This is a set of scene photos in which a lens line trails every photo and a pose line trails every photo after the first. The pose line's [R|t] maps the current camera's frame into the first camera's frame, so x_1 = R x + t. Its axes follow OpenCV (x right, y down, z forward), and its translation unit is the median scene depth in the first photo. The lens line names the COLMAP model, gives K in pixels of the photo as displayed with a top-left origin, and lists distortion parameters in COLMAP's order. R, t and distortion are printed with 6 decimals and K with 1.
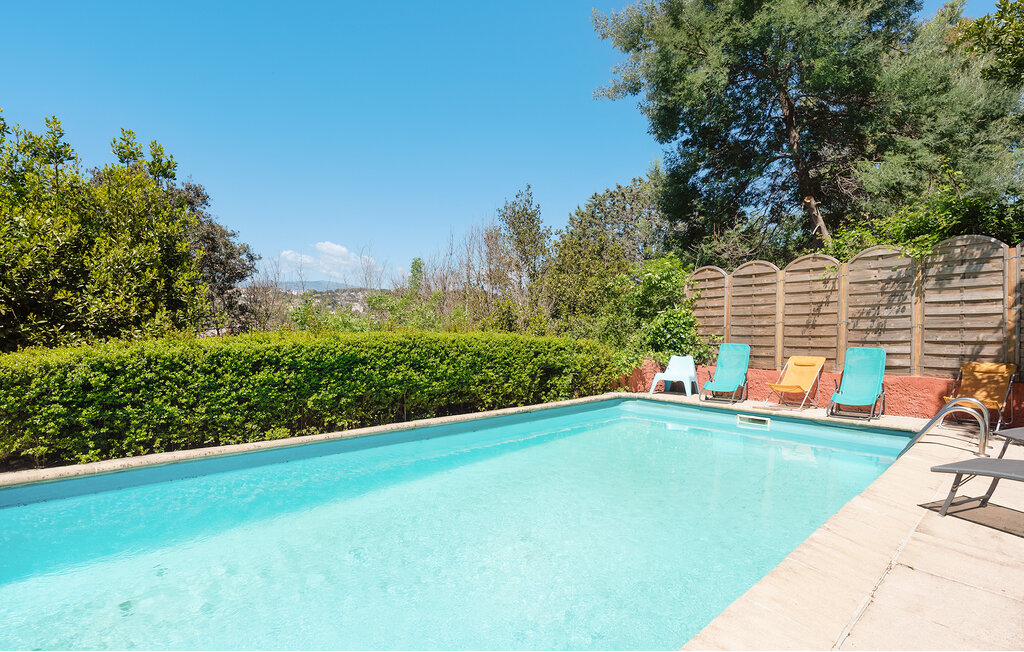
lens RADIAL K [[570.2, 0, 511.4], [0, 570.2, 381.2], [0, 0, 1]] dist [-0.045999, 0.029720]
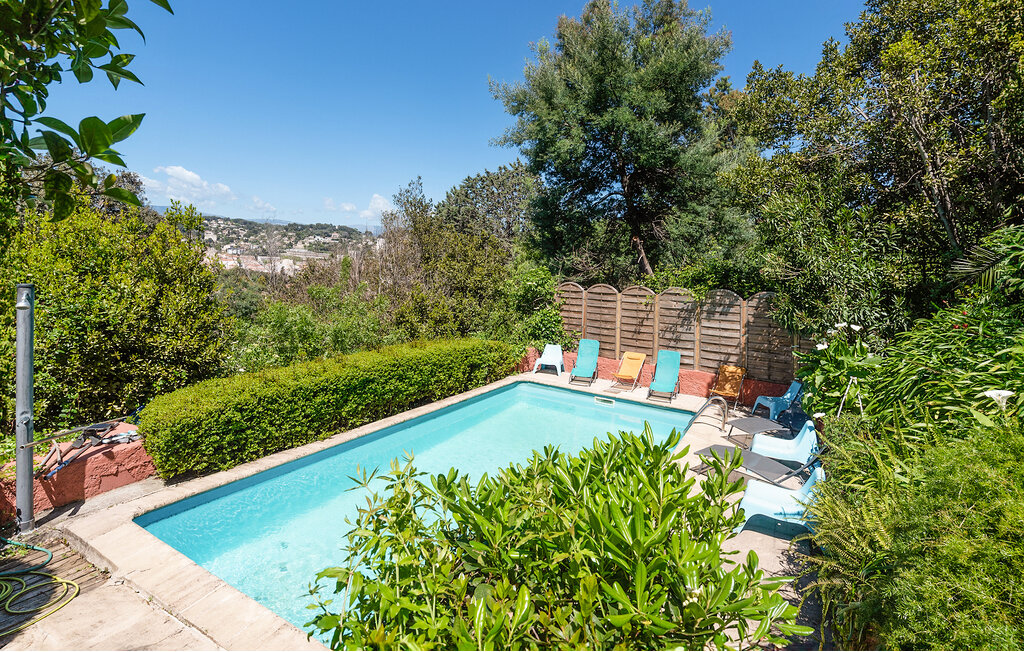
lens RADIAL K [[523.9, 0, 505.6], [0, 523.9, 307.1], [0, 0, 1]] dist [-0.001883, -0.000260]
pose [[0.968190, 0.010630, 0.249992, -0.182048], [-0.006363, 0.999820, -0.017871, -0.142355], [-0.250137, 0.015712, 0.968083, -0.307185]]
